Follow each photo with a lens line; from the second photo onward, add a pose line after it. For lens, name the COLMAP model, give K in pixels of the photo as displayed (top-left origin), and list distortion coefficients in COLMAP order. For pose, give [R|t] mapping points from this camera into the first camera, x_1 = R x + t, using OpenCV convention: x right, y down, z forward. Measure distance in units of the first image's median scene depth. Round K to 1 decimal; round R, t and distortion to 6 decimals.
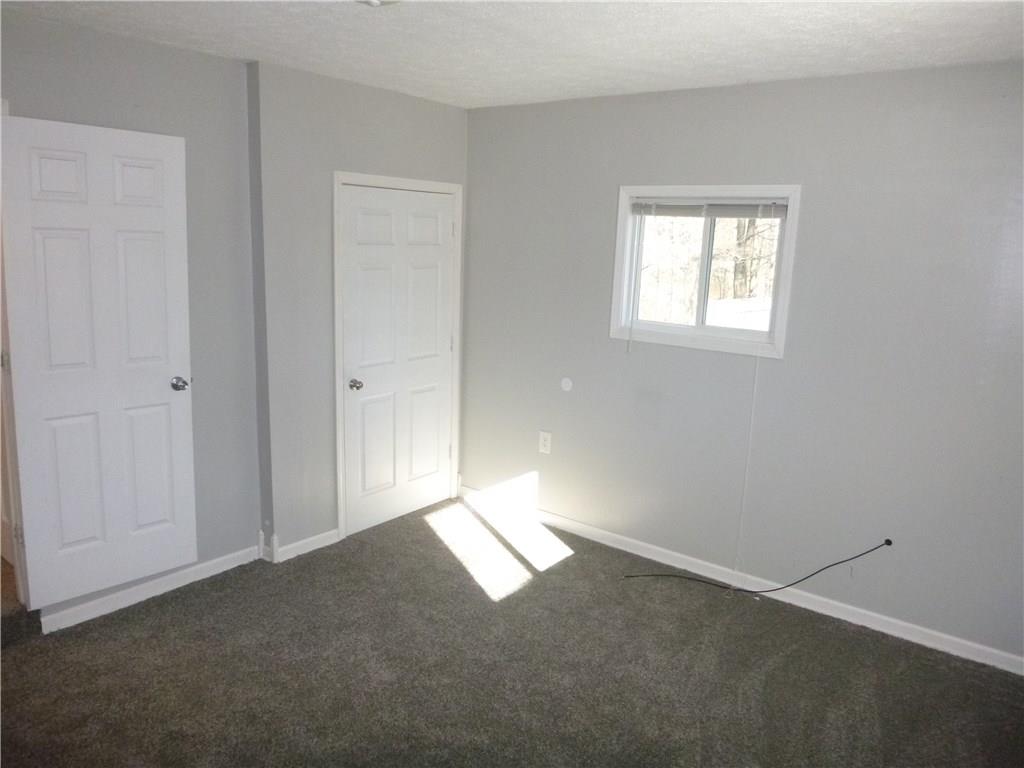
lens RADIAL K [[752.2, 0, 512.0], [0, 752.2, 384.0], [0, 0, 1]] dist [-0.066157, 0.001906]
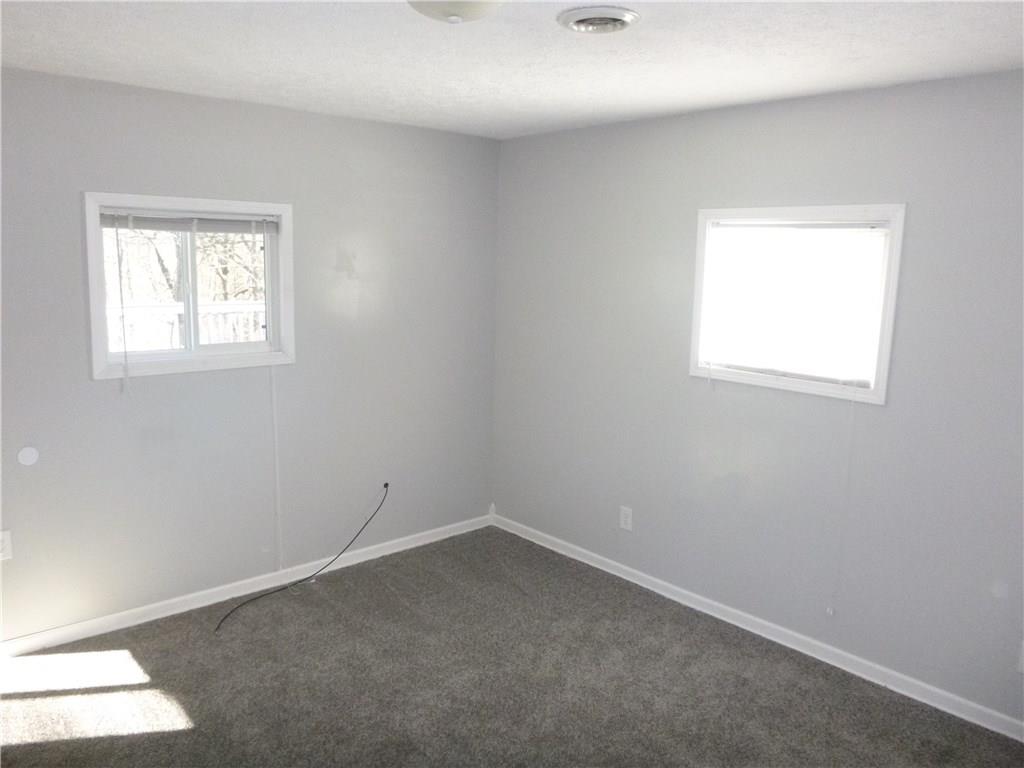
lens RADIAL K [[738.3, 0, 512.0], [0, 738.3, 384.0], [0, 0, 1]] dist [-0.044501, -0.001827]
pose [[0.166483, -0.195026, 0.966565, -0.582872], [0.170867, 0.971122, 0.166514, -0.117941], [-0.971127, 0.137433, 0.194999, 0.441521]]
